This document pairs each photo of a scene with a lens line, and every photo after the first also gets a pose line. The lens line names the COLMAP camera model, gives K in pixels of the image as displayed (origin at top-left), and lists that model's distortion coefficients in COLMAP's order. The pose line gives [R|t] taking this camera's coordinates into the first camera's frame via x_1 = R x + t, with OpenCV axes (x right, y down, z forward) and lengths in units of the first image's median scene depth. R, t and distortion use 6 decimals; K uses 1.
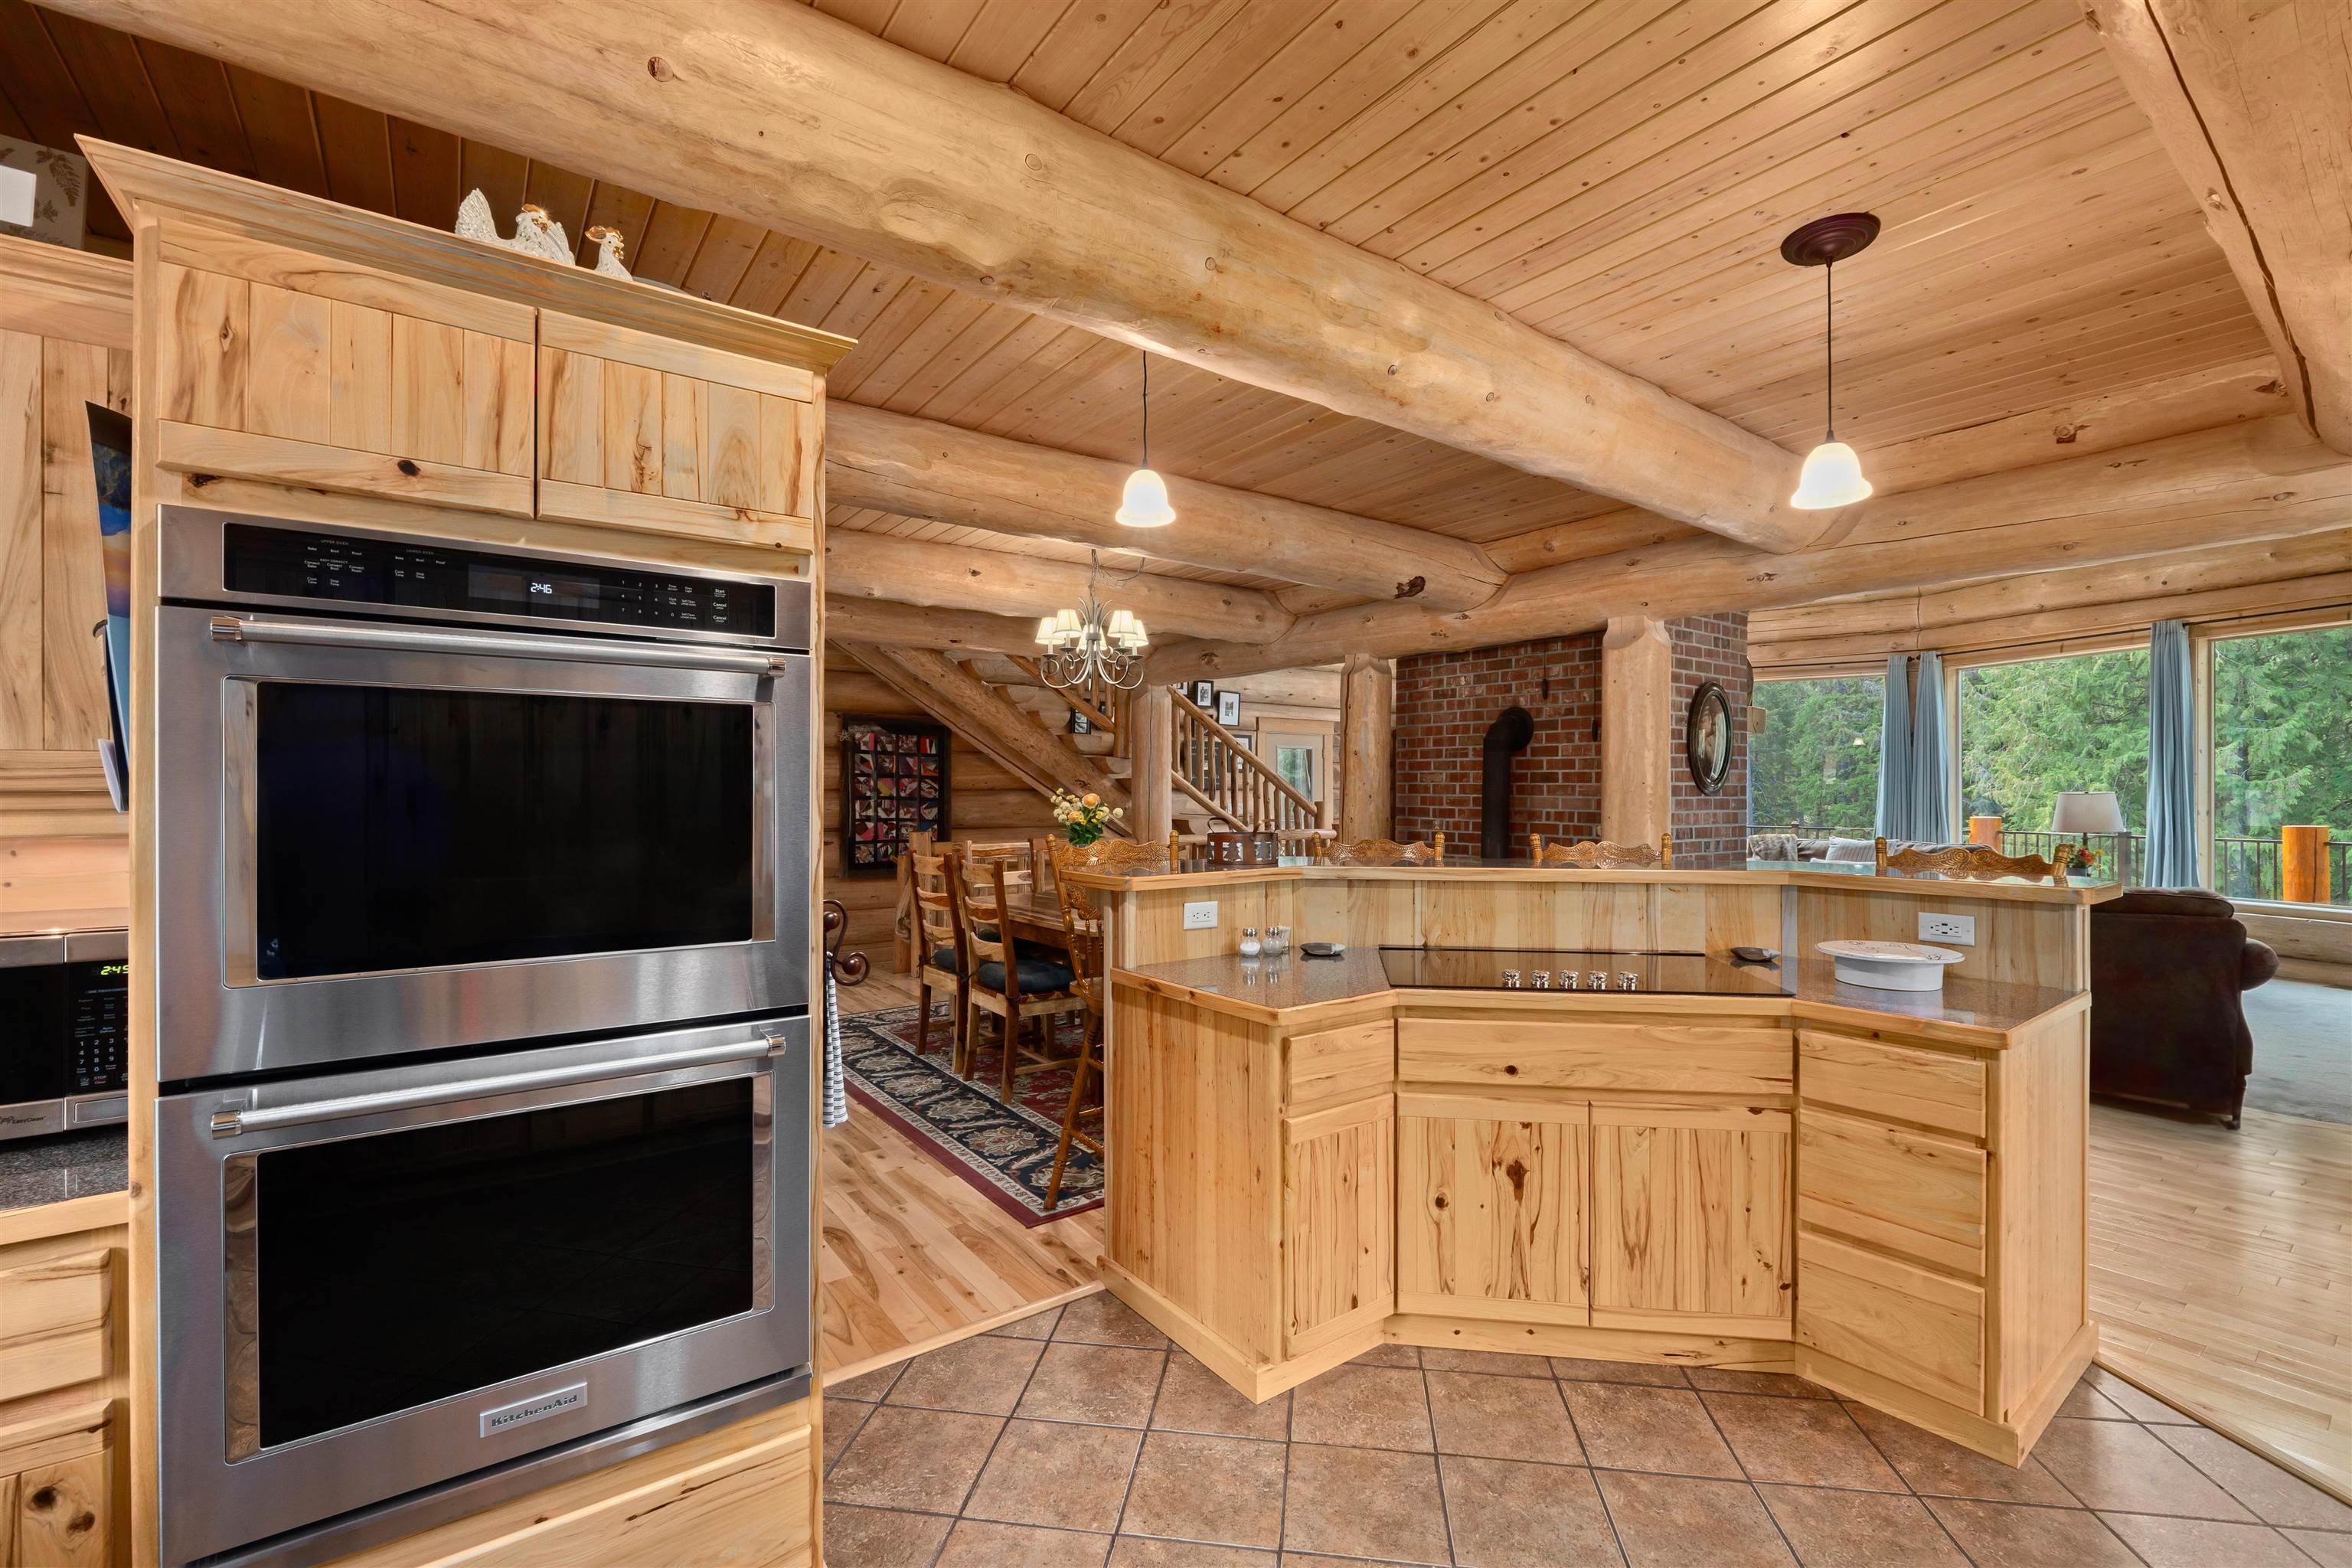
lens RADIAL K [[993.8, 0, 1184.1], [0, 993.8, 785.1], [0, 0, 1]] dist [-0.007514, -0.000009]
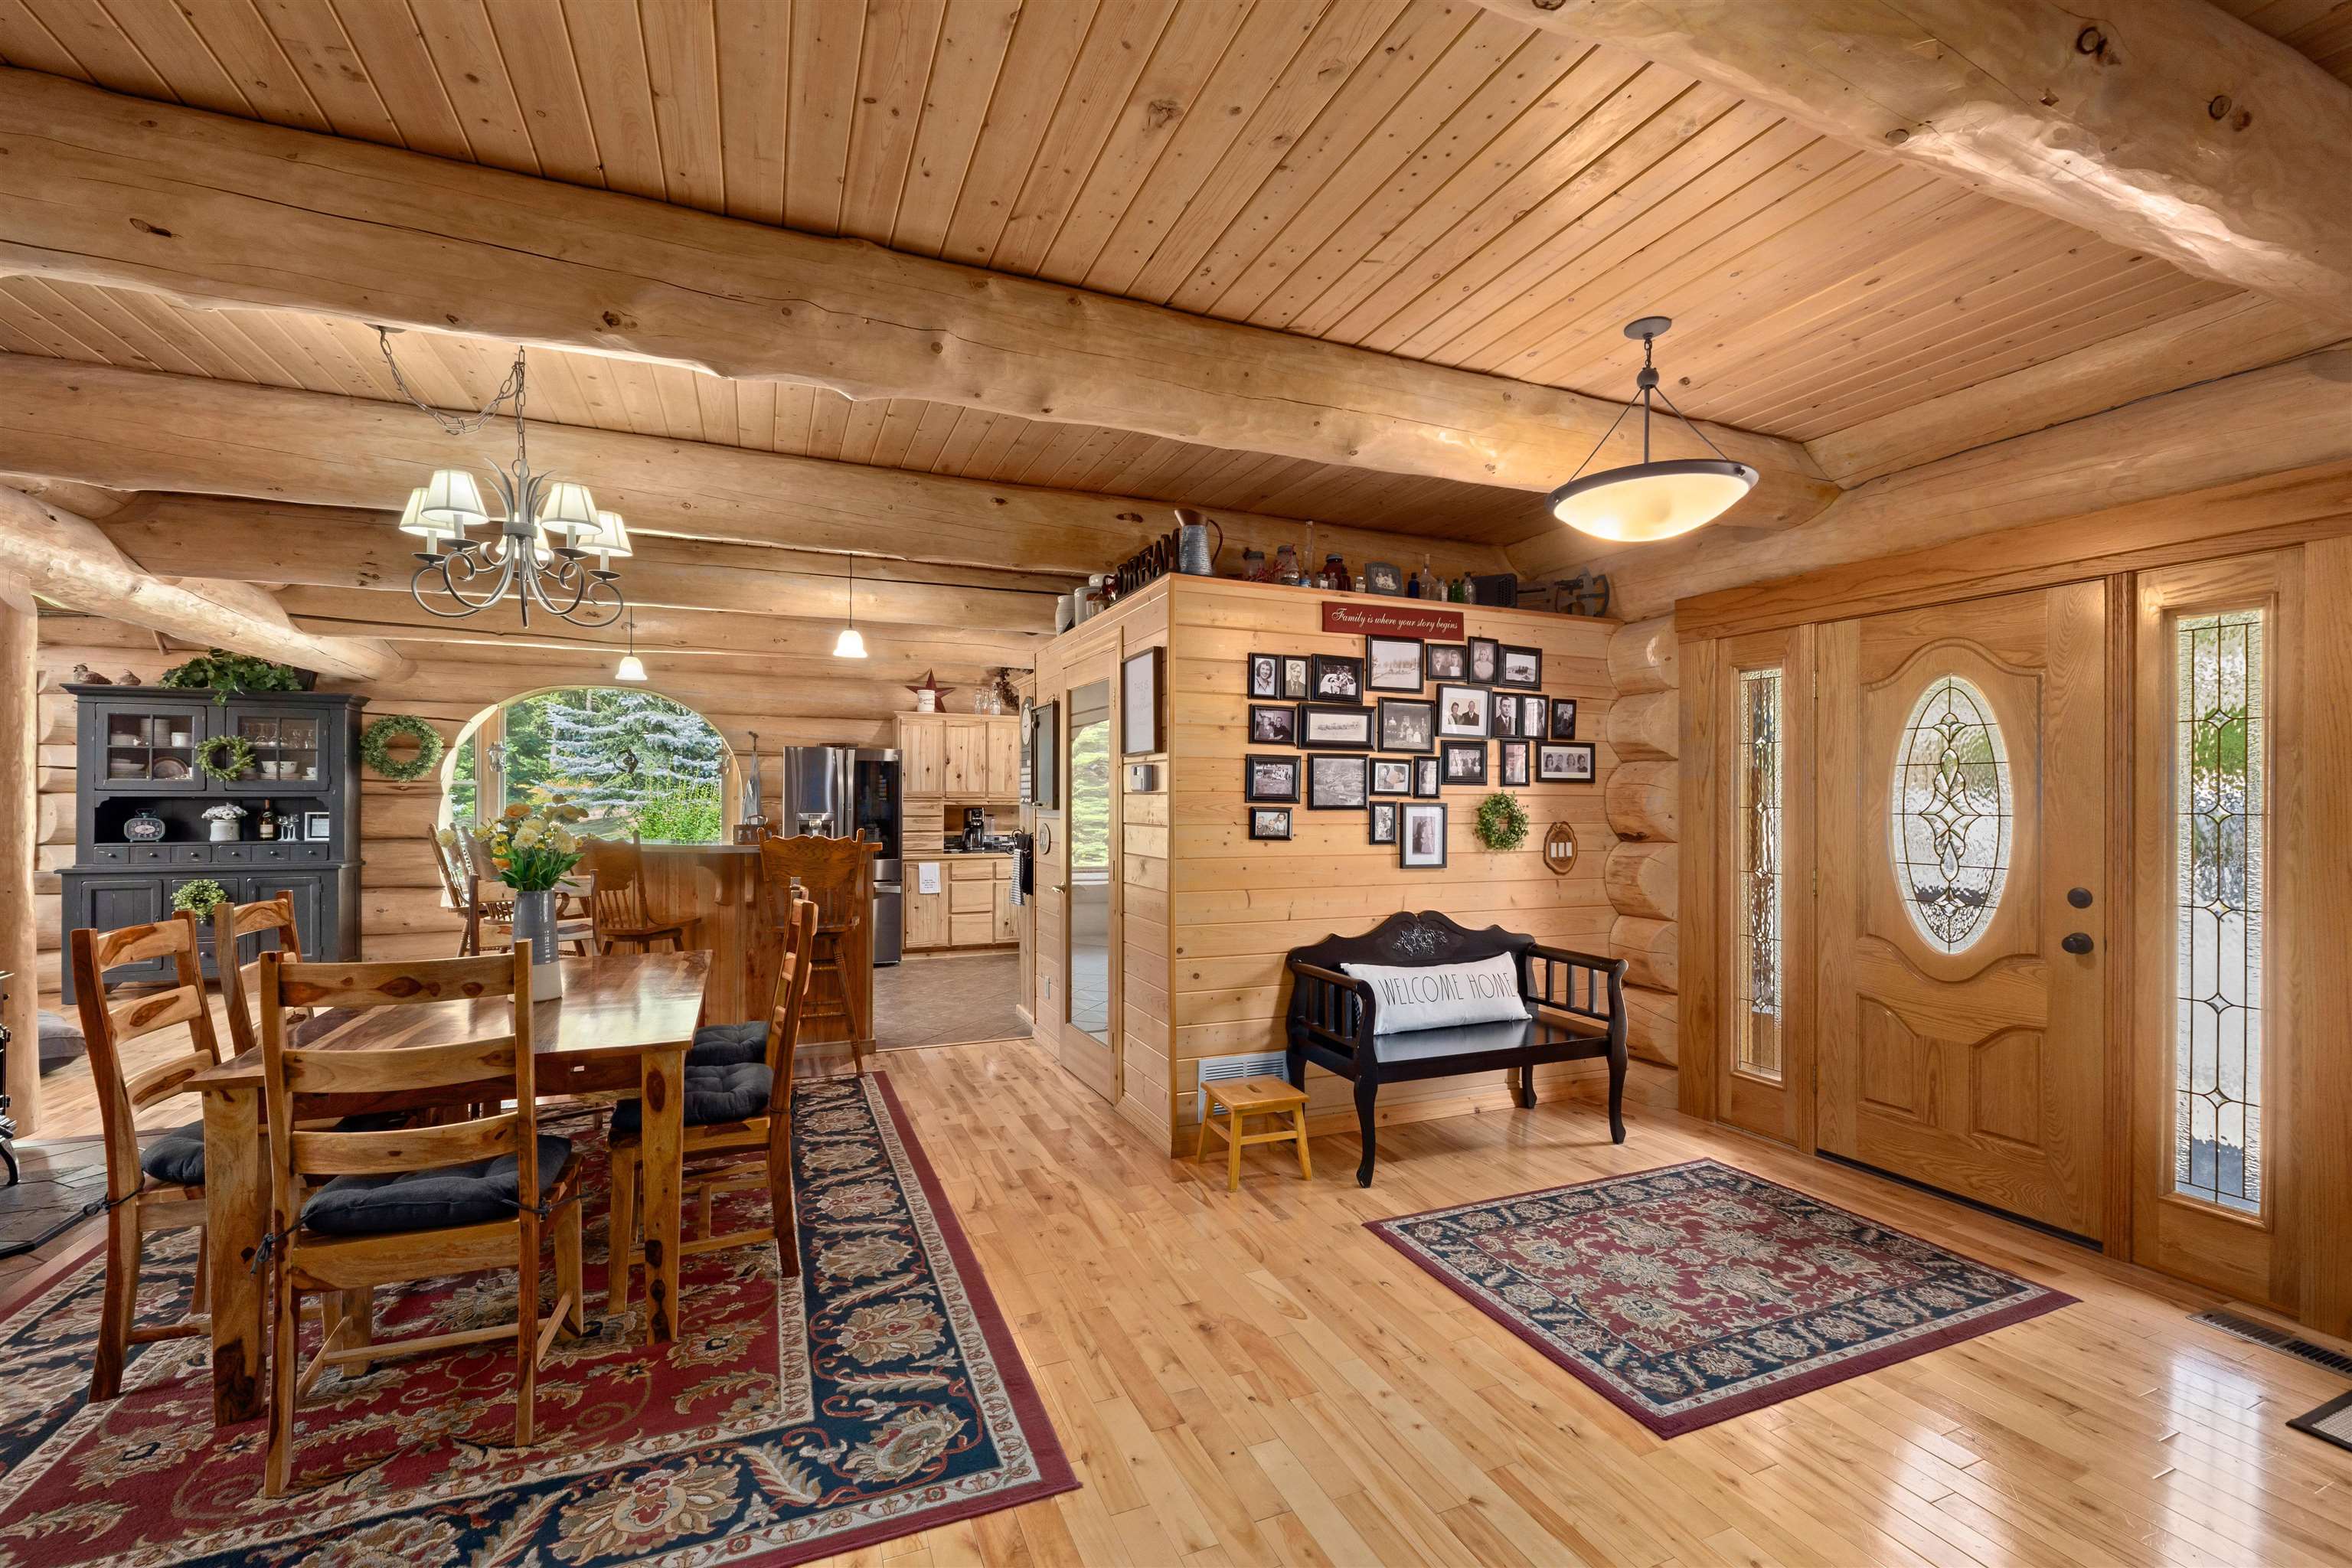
lens RADIAL K [[993.8, 0, 1164.7], [0, 993.8, 800.7], [0, 0, 1]] dist [-0.007514, -0.000009]
pose [[-0.967645, -0.005860, 0.252247, -0.673646], [-0.006433, 0.999978, -0.001446, 0.005768], [-0.252233, -0.003022, -0.967662, 1.648960]]
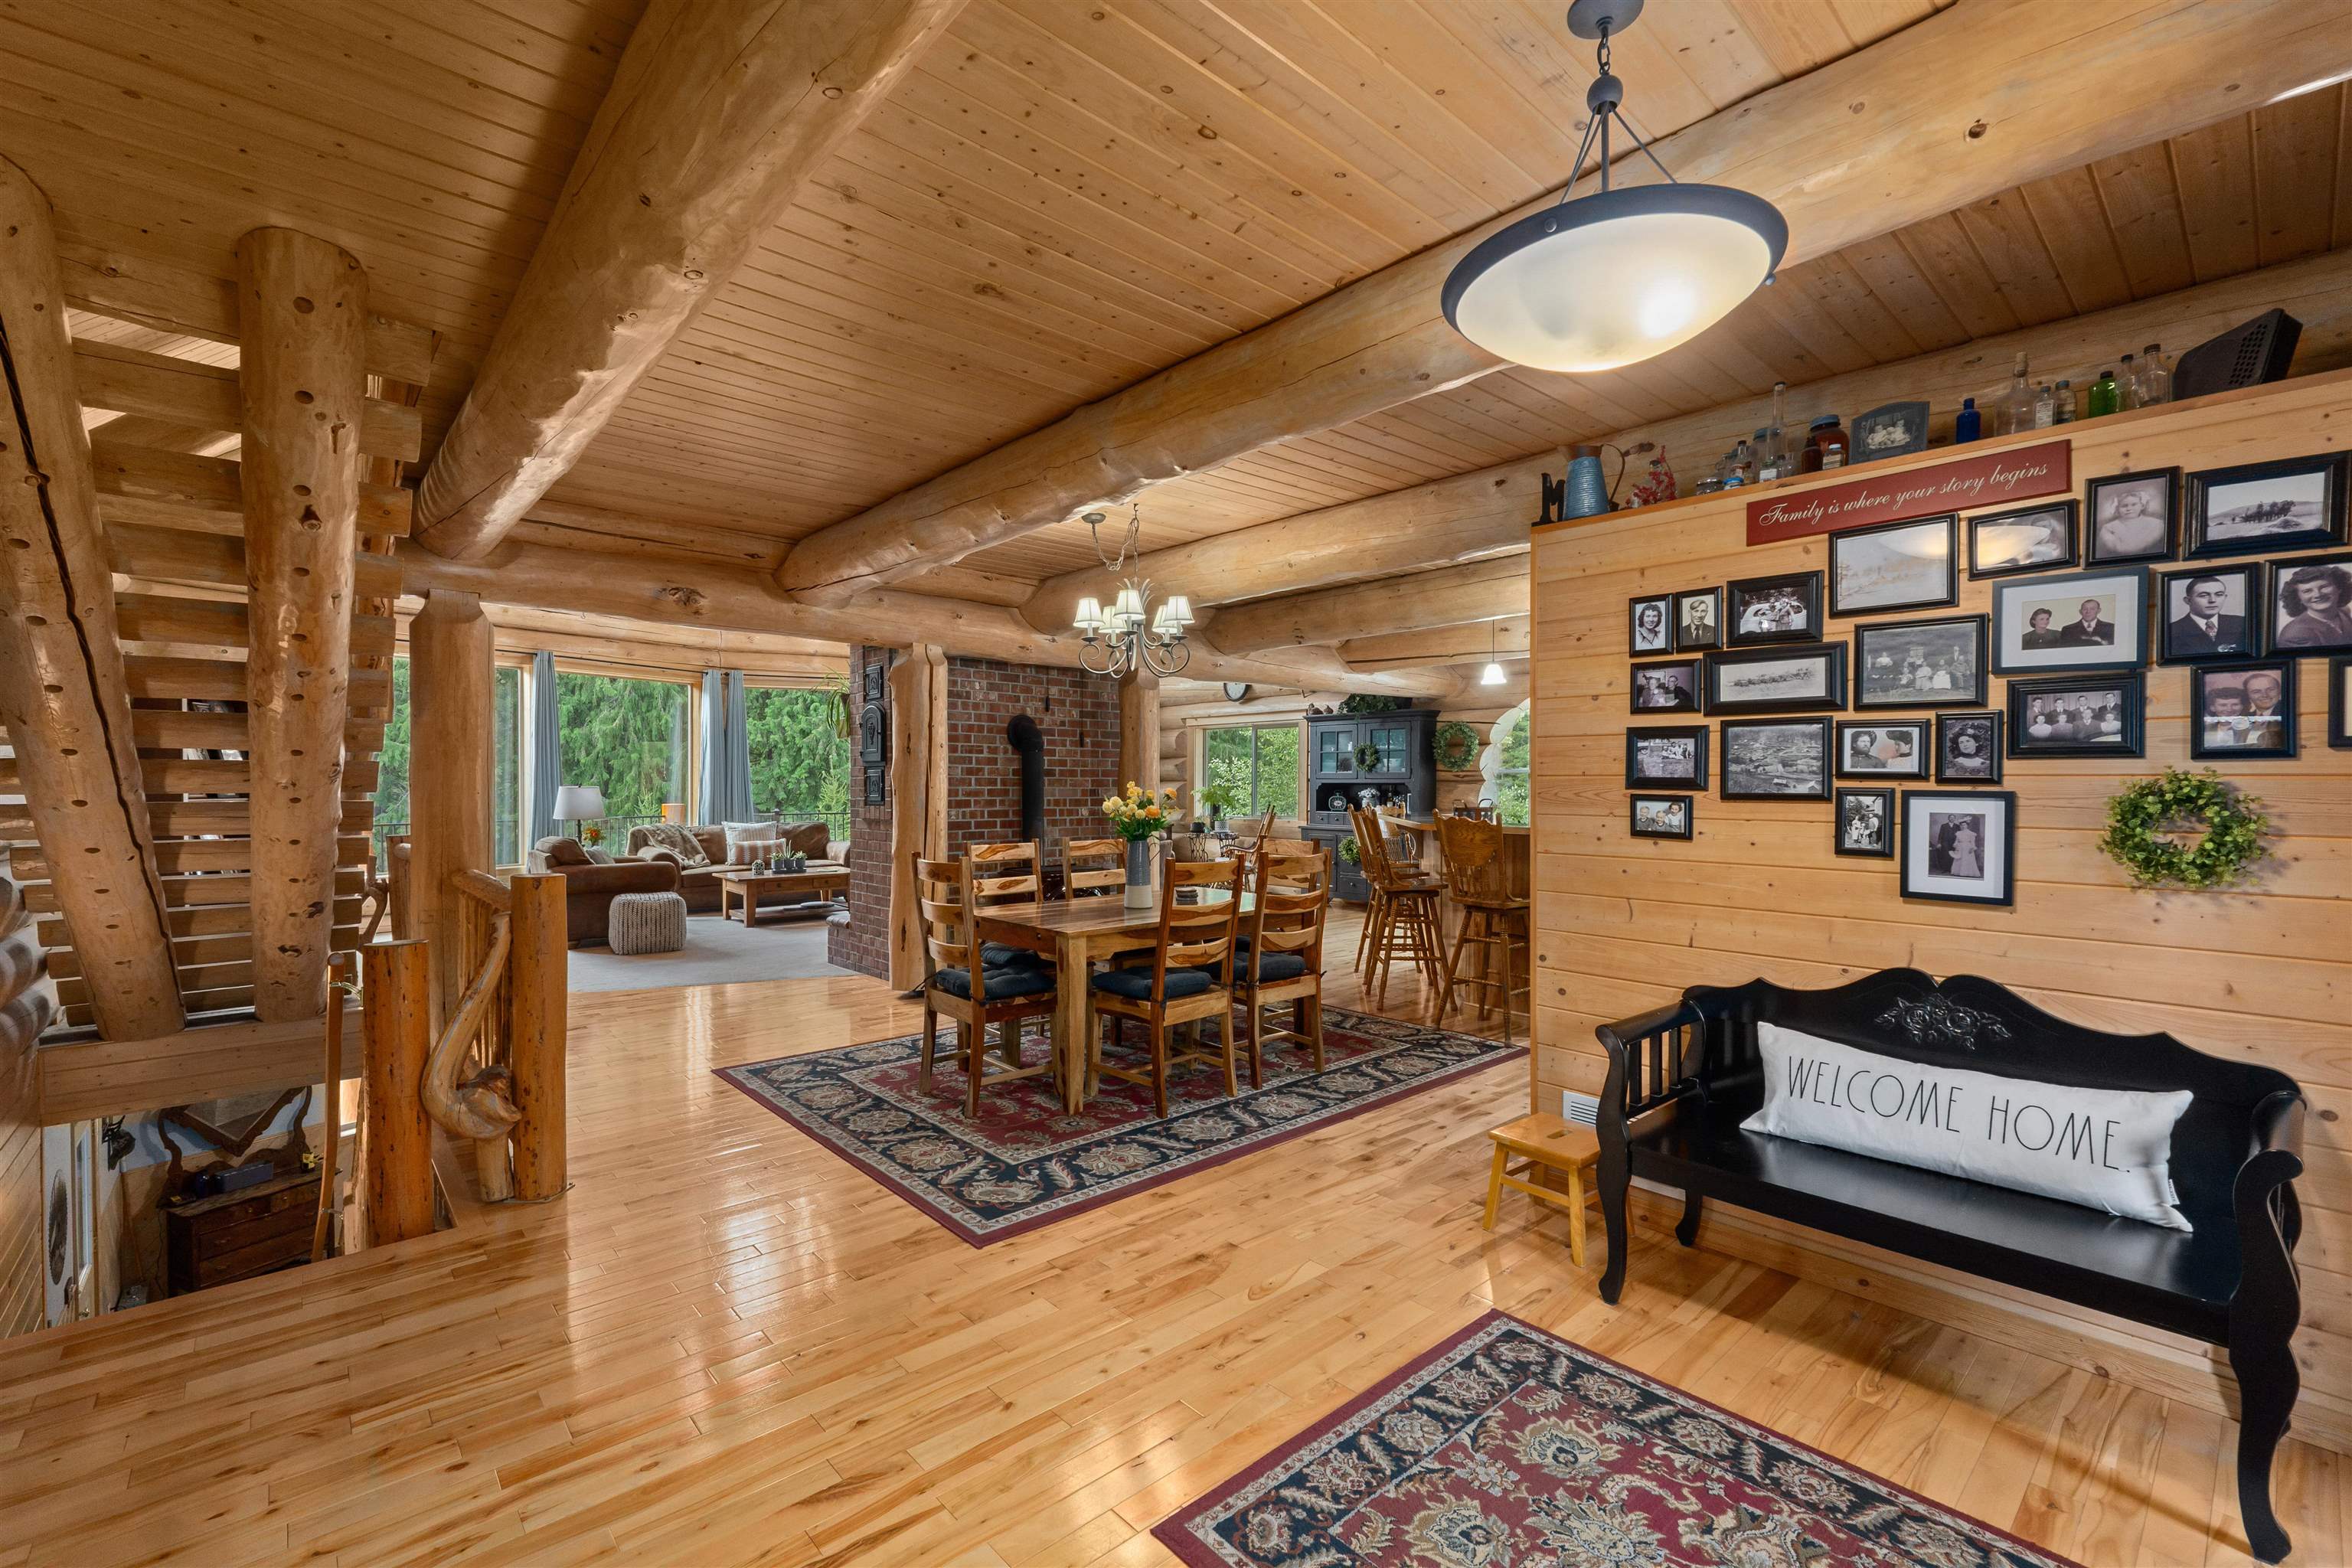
lens RADIAL K [[993.8, 0, 1183.5], [0, 993.8, 798.6], [0, 0, 1]] dist [-0.007514, -0.000009]
pose [[-0.086787, -0.019189, 0.996042, -1.171464], [-0.004550, 0.999812, 0.018866, 0.000866], [-0.996217, -0.002895, -0.086858, 1.168454]]
